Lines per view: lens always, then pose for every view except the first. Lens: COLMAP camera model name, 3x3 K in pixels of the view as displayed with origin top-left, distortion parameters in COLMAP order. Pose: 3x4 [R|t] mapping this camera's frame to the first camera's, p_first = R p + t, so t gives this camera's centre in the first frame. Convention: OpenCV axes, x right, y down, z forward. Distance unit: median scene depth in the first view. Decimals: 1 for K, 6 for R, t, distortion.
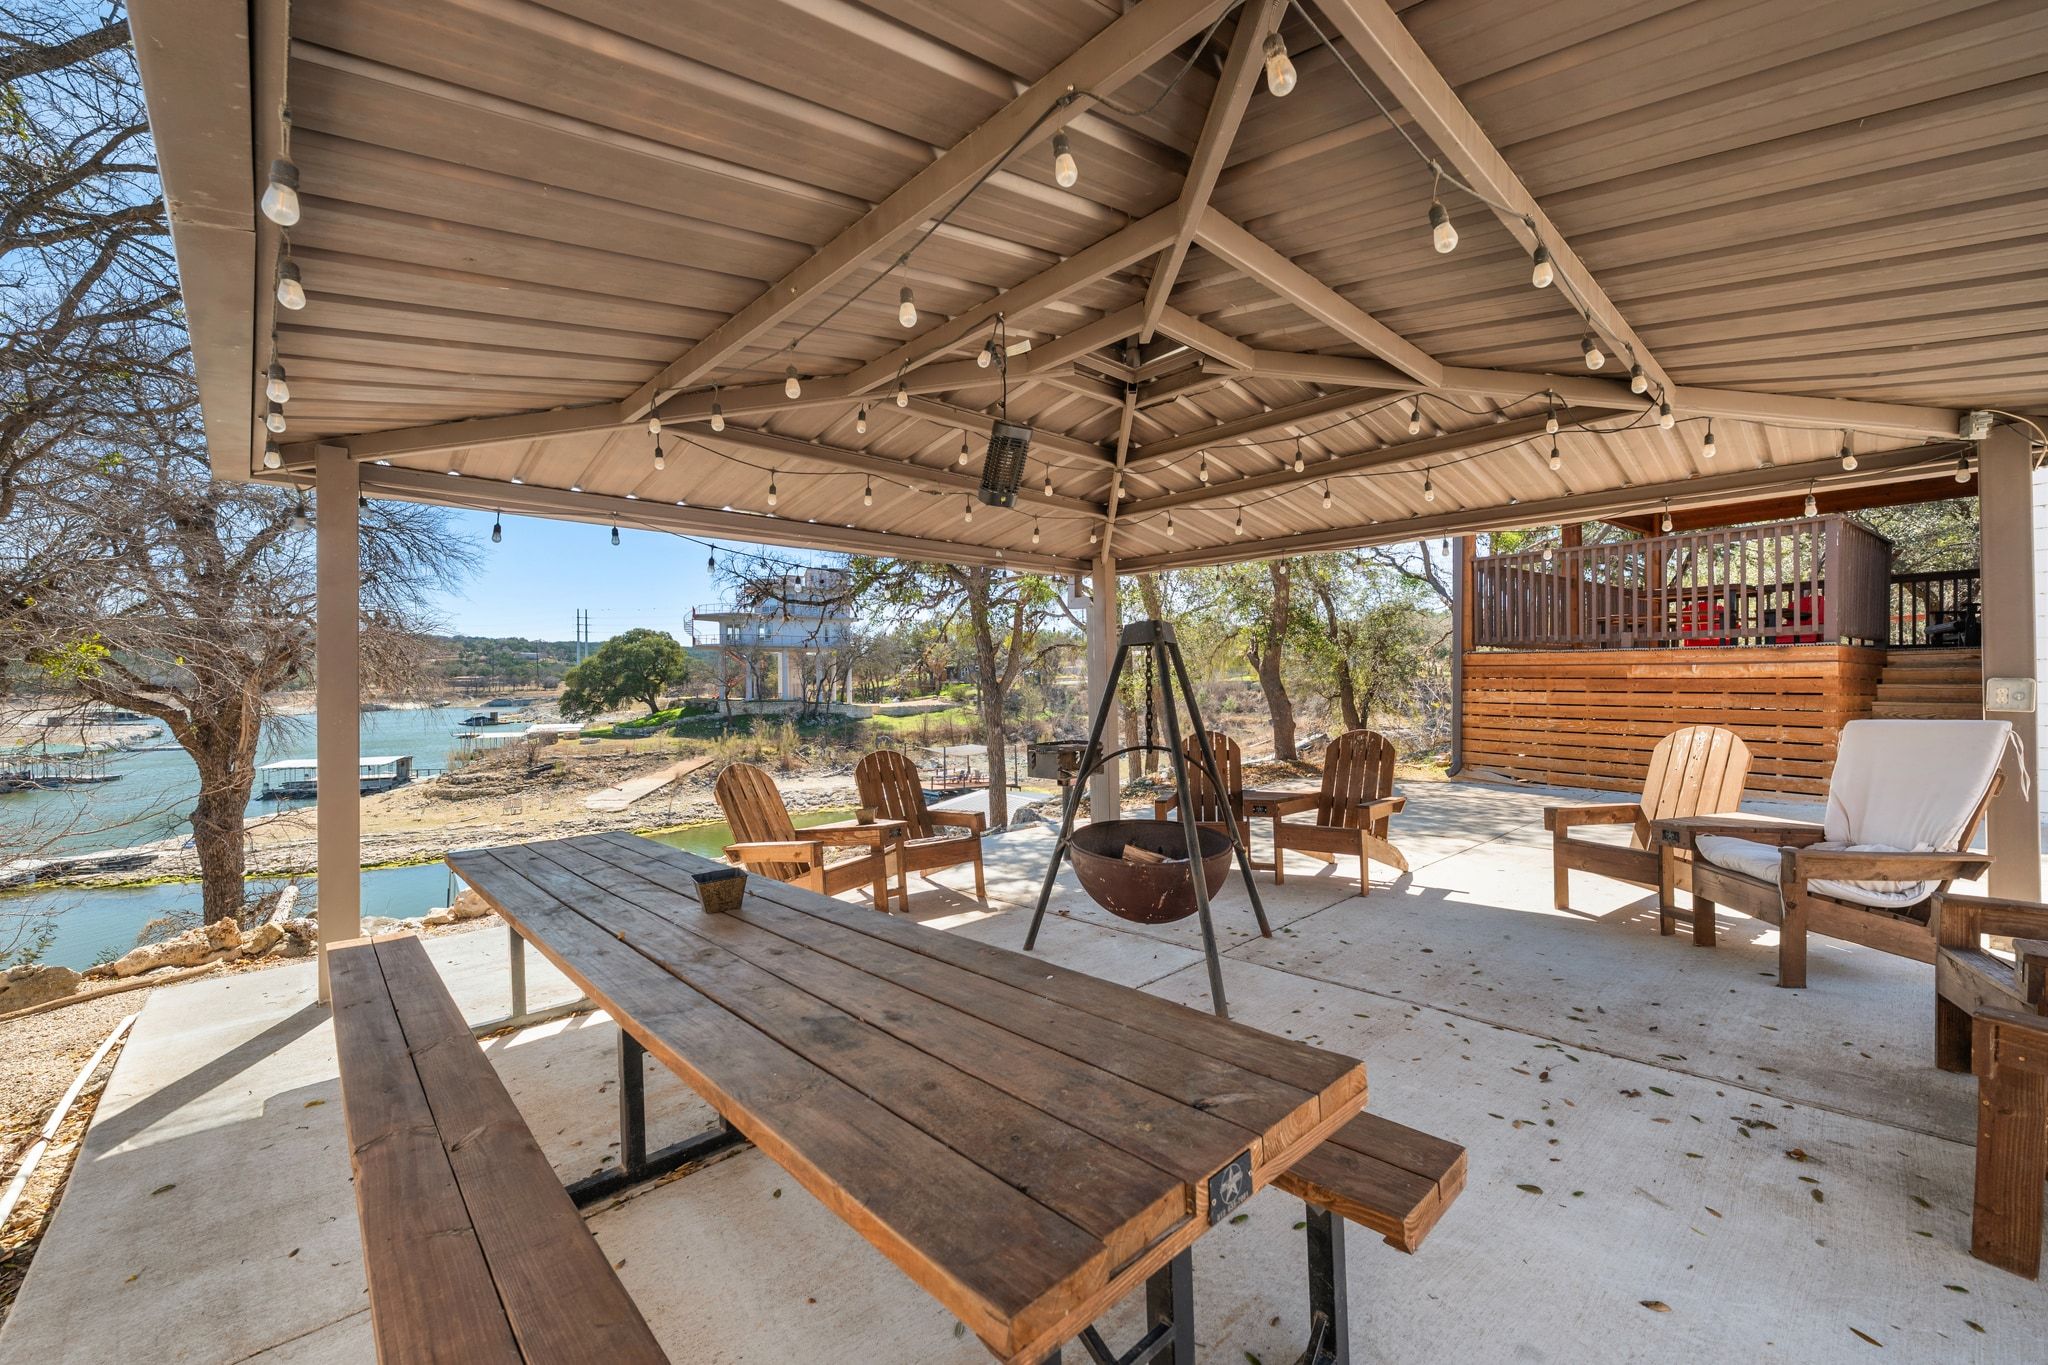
lens RADIAL K [[805.3, 0, 1025.8], [0, 805.3, 686.2], [0, 0, 1]] dist [0.001412, 0.000918]
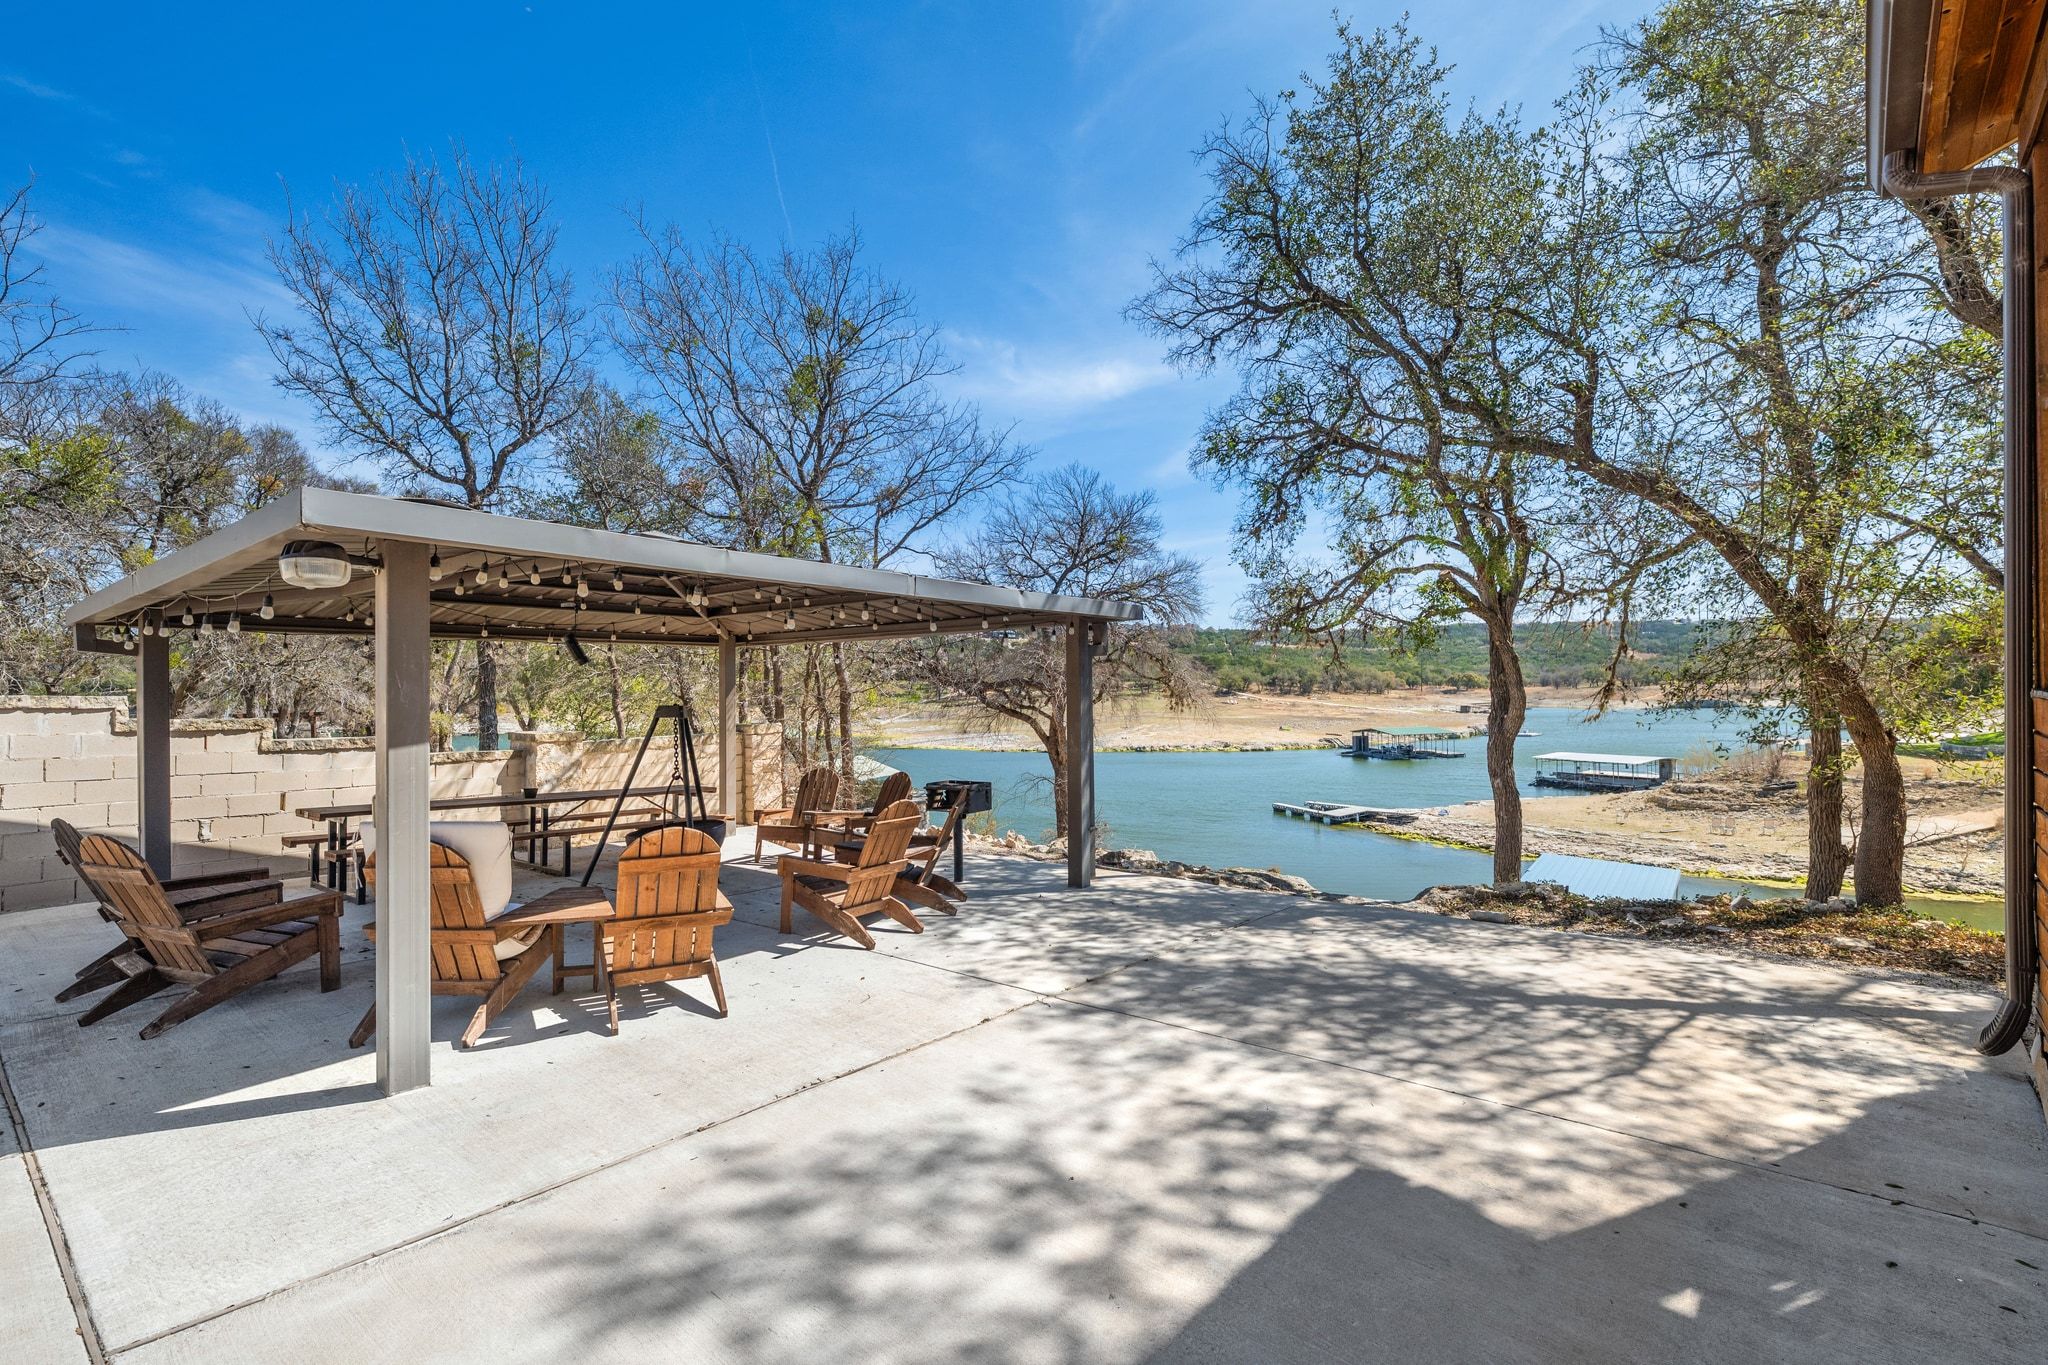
lens RADIAL K [[868.9, 0, 1016.9], [0, 868.9, 696.6], [0, 0, 1]] dist [-0.000221, -0.000379]
pose [[0.179881, 0.015574, -0.983565, 0.105179], [0.004818, 0.999849, 0.016713, -0.006094], [0.983677, -0.007745, 0.179779, 0.068554]]
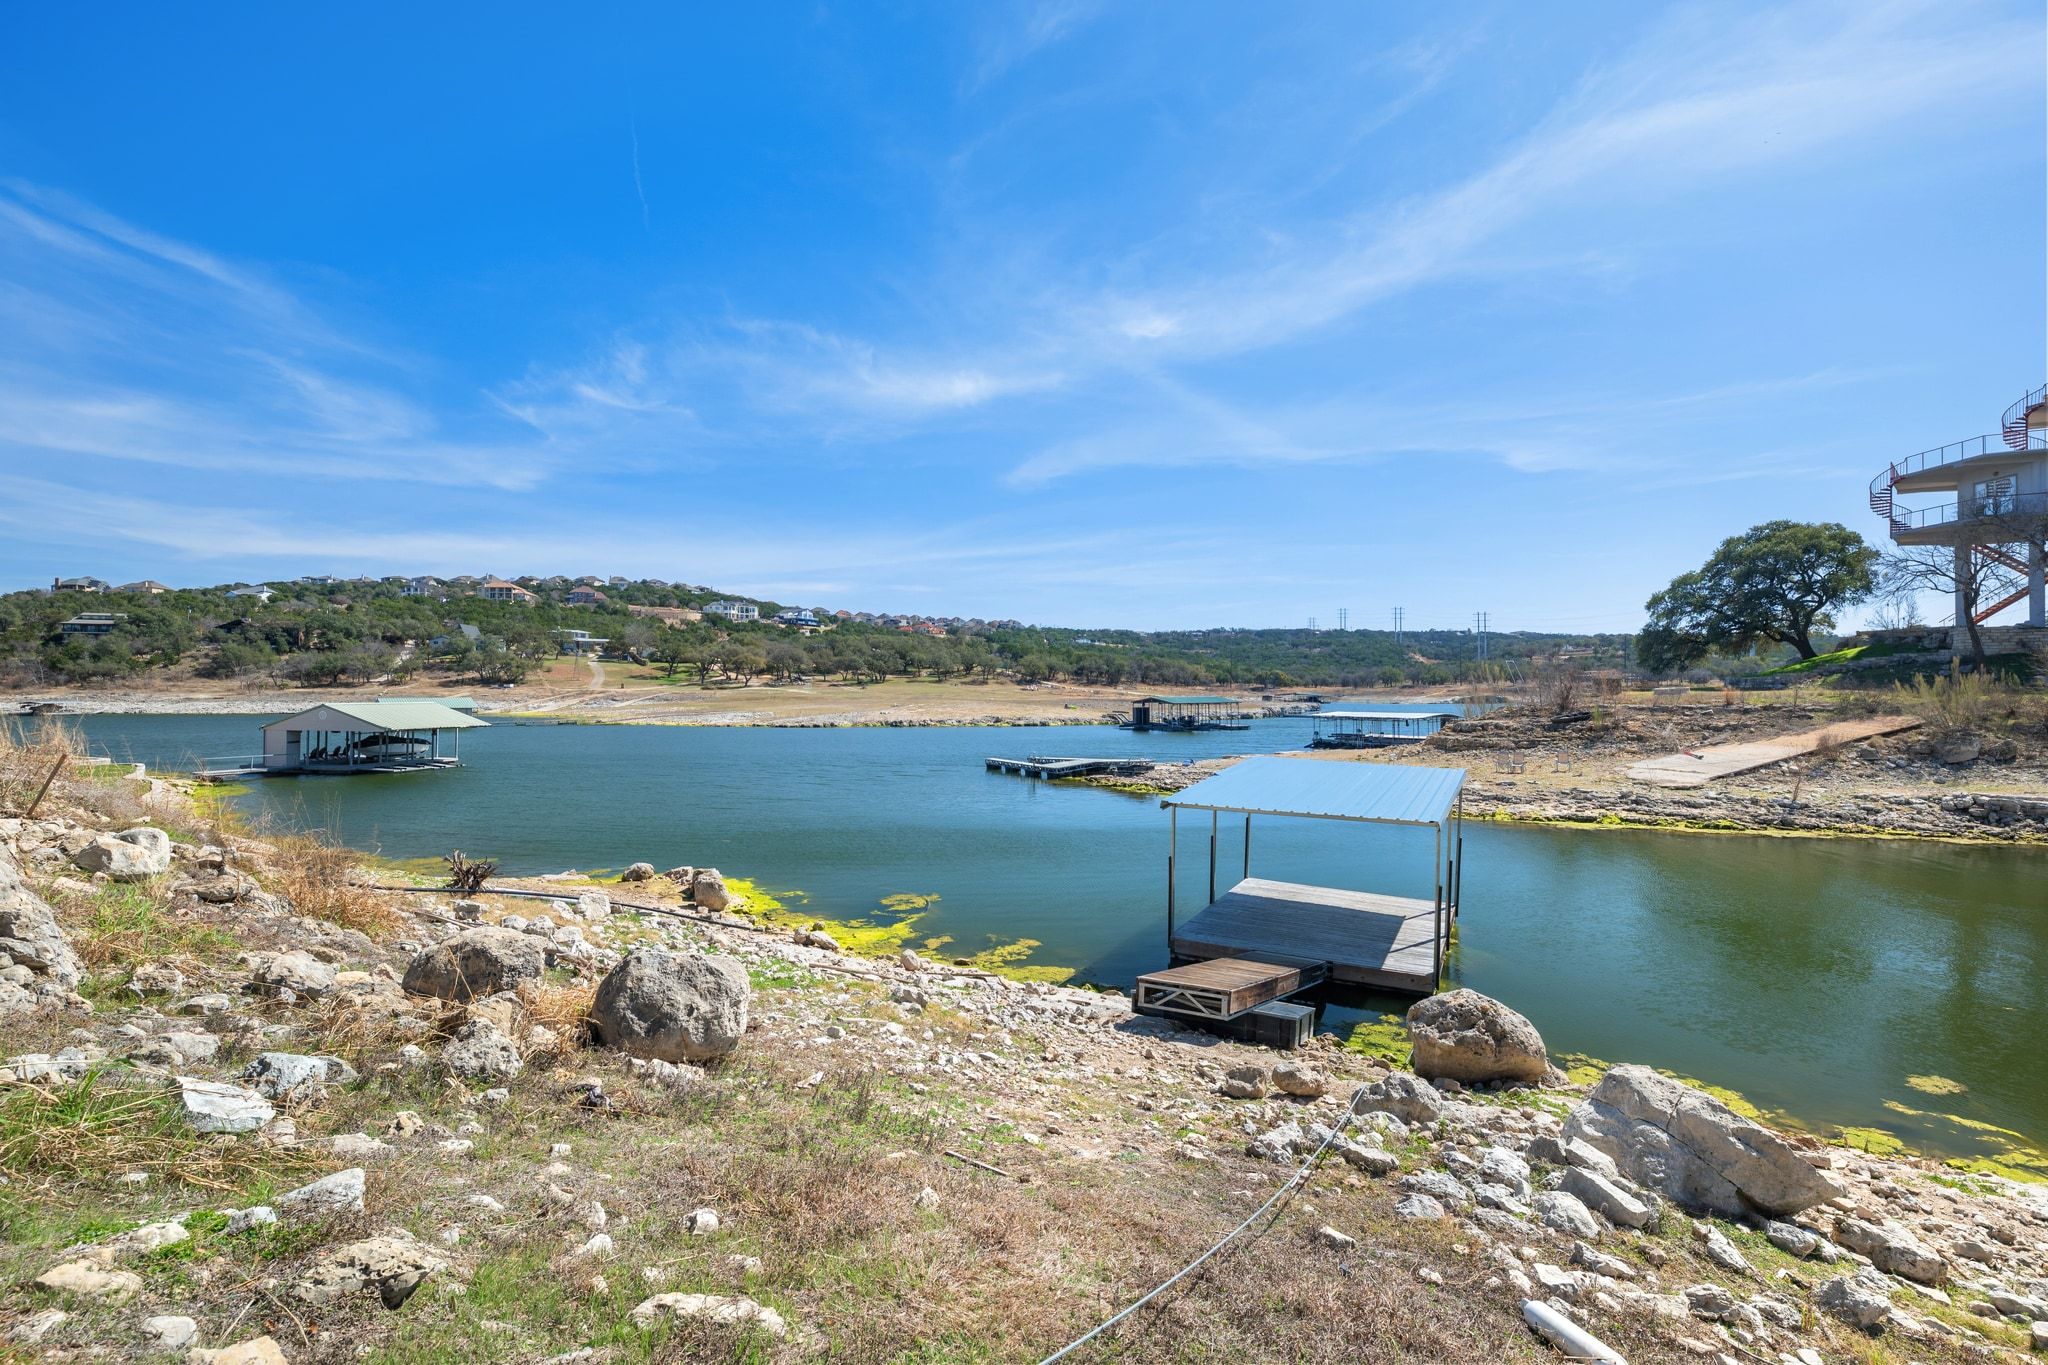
lens RADIAL K [[882.0, 0, 1027.0], [0, 882.0, 699.3], [0, 0, 1]] dist [0.000143, 0.000162]
pose [[0.366397, 0.010073, -0.930404, -0.080693], [-0.006200, 0.999946, 0.008385, 0.071139], [0.930438, 0.002696, 0.366439, 0.273745]]
